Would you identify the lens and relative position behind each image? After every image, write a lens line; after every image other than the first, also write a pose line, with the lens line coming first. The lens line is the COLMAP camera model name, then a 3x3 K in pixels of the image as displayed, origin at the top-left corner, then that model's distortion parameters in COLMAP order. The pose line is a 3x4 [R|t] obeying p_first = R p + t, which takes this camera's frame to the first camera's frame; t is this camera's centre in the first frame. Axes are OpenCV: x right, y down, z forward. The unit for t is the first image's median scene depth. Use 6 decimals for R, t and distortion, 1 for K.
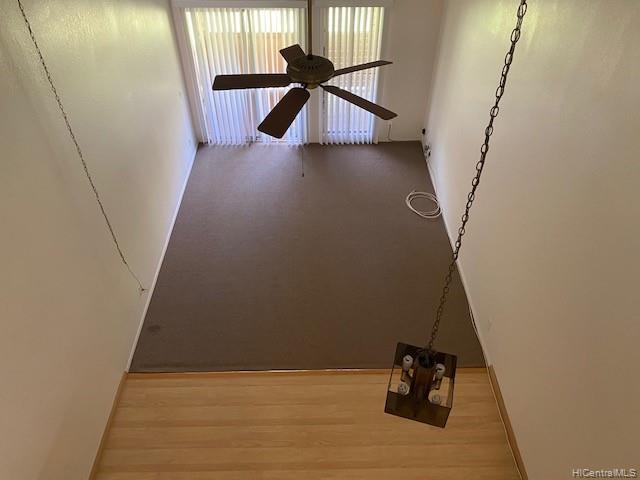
lens RADIAL K [[490.9, 0, 322.8], [0, 490.9, 245.6], [0, 0, 1]] dist [0.017427, -0.013744]
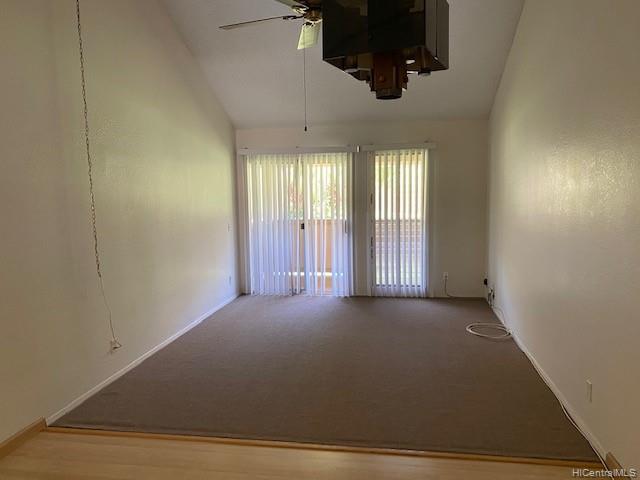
lens RADIAL K [[490.9, 0, 318.1], [0, 490.9, 240.8], [0, 0, 1]] dist [0.017427, -0.013744]
pose [[0.982470, -0.008682, -0.186217, 0.075694], [-0.109402, 0.781958, -0.613655, 0.289165], [0.150941, 0.623270, 0.767301, 0.231812]]
